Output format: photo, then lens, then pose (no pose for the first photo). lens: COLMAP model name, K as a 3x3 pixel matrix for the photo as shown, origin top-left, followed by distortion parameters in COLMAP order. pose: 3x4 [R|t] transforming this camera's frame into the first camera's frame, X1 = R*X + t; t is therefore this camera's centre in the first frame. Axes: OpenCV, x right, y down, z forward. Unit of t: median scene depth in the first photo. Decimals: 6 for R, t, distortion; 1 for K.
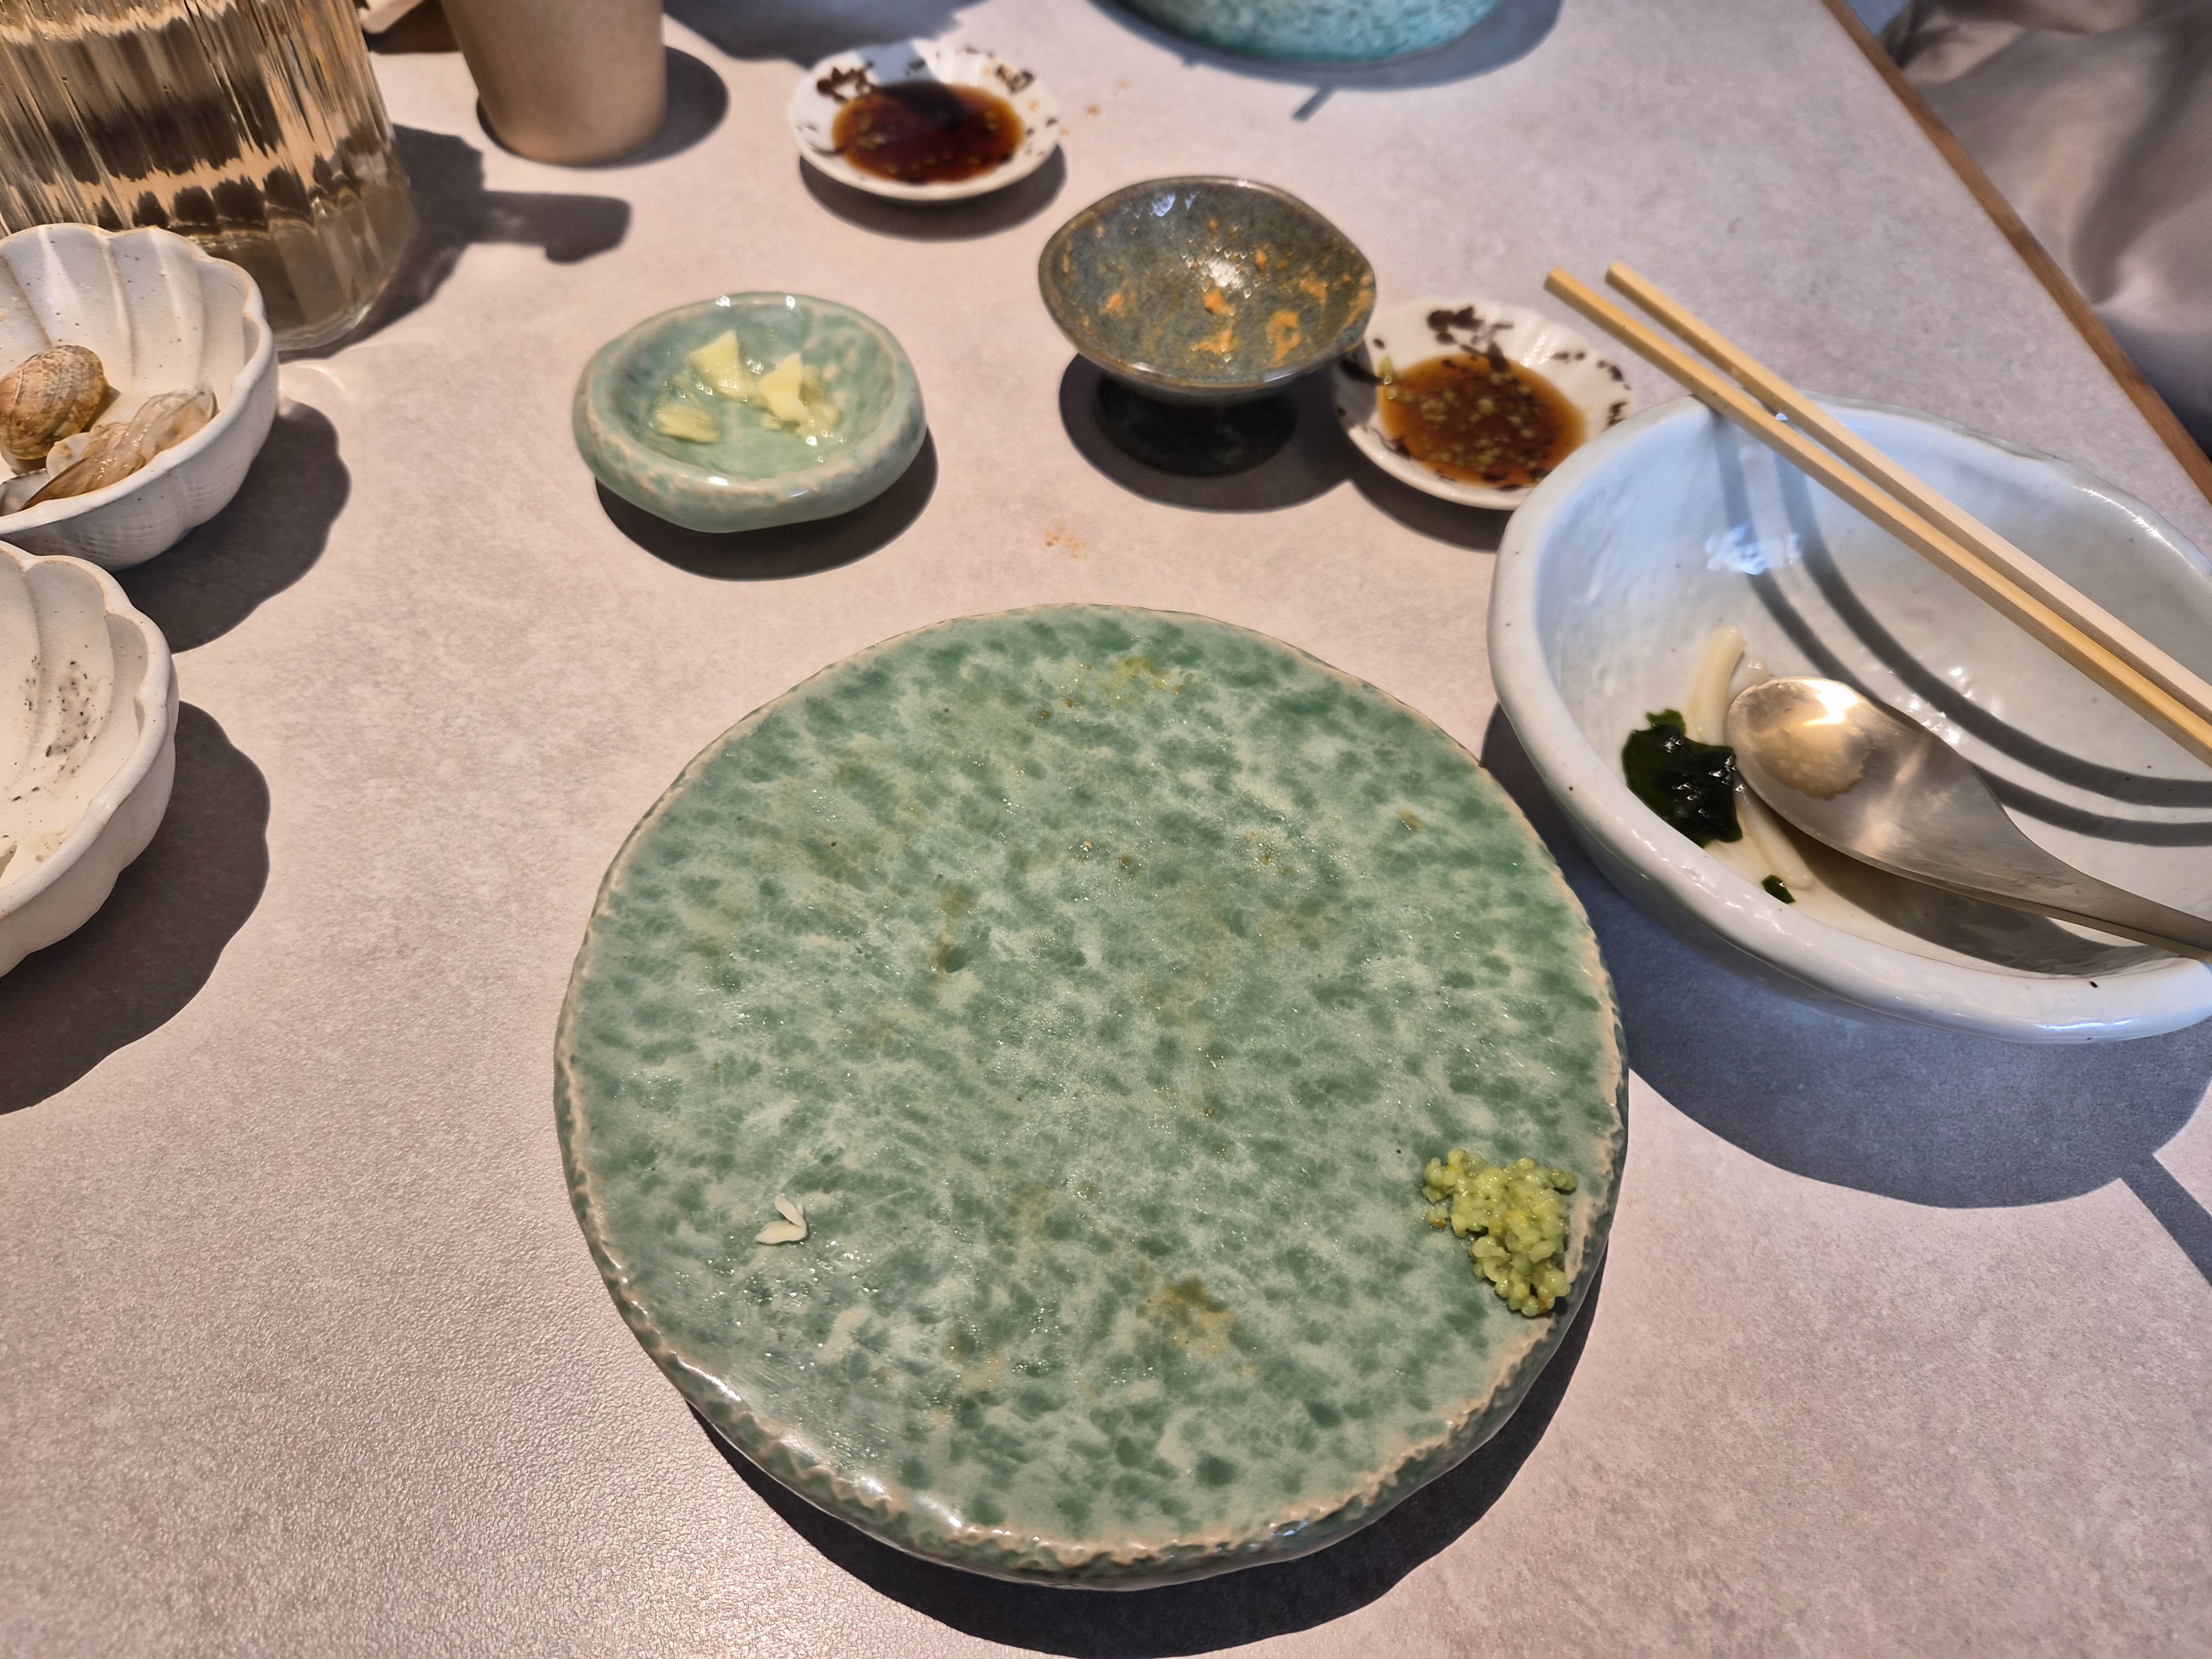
lens RADIAL K [[1500.4, 0, 1094.7], [0, 1500.4, 825.4], [0, 0, 1]] dist [0.015815, -0.023709]
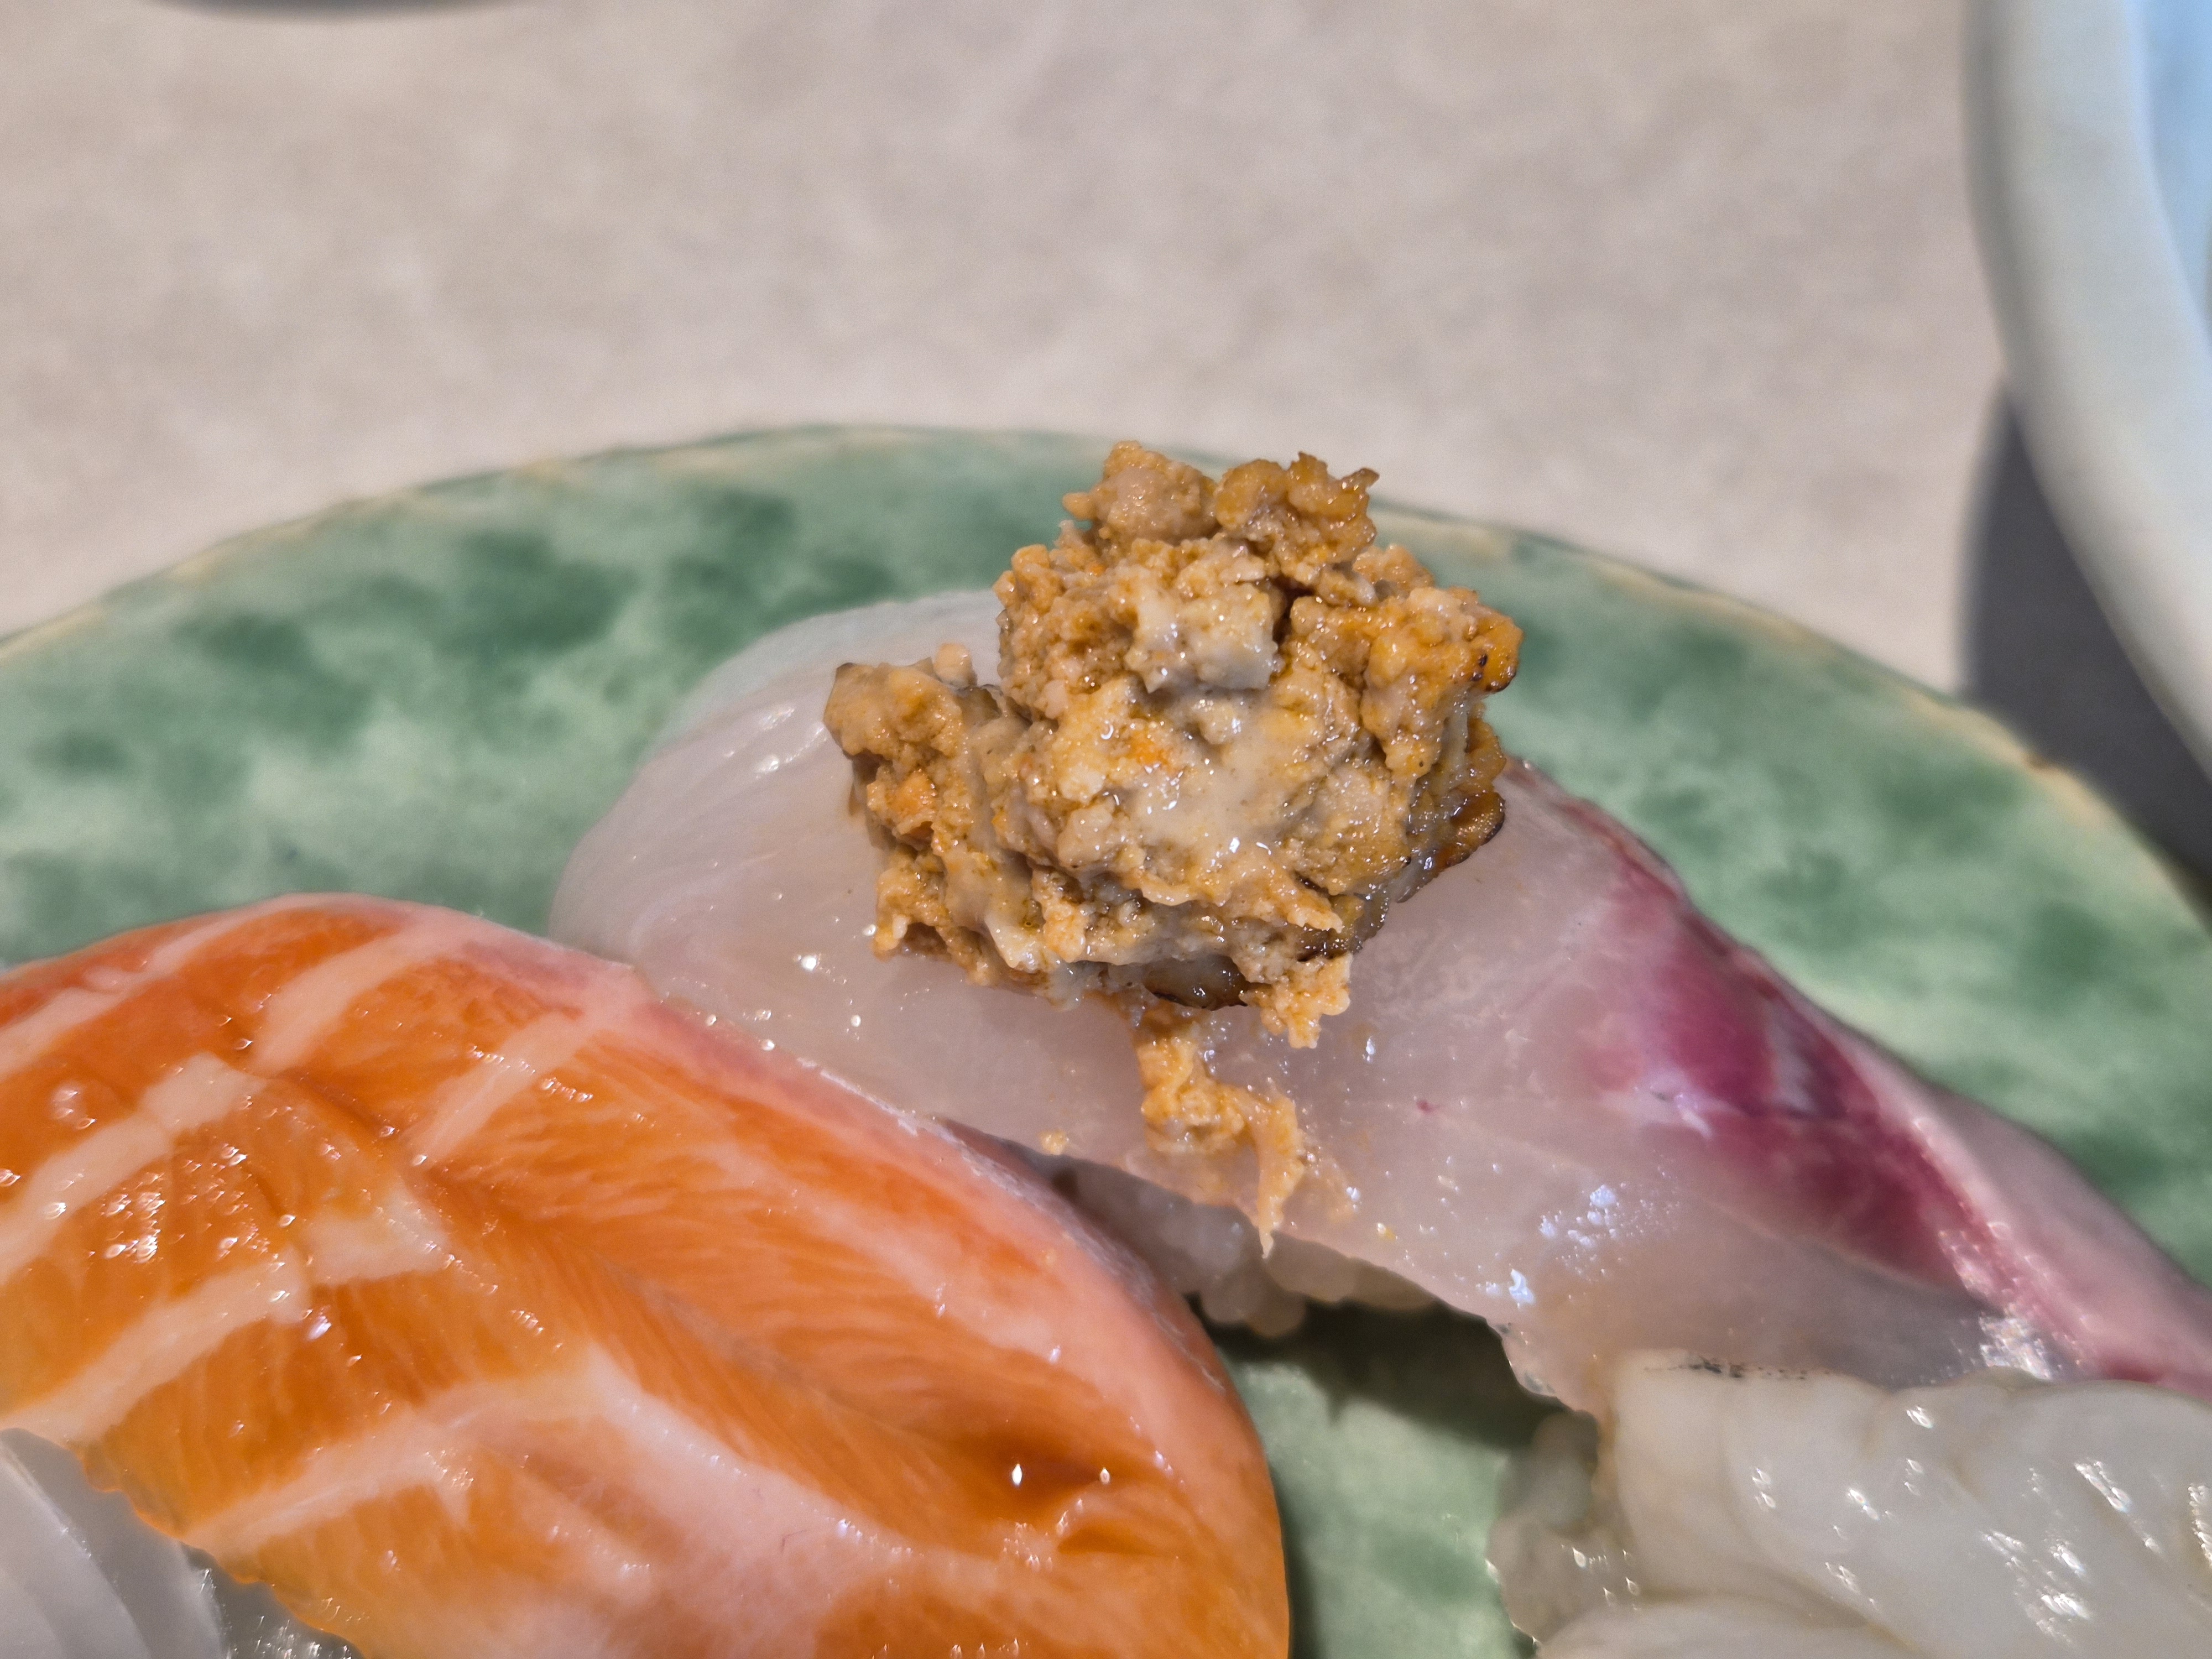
lens RADIAL K [[3027.4, 0, 1106.0], [0, 3027.4, 829.5], [0, 0, 1]] dist [0.015222, 0.003268]
pose [[0.962046, -0.257111, 0.091439, 0.060528], [0.248328, 0.963778, 0.097286, -0.140470], [-0.113141, -0.070886, 0.991047, 0.588381]]
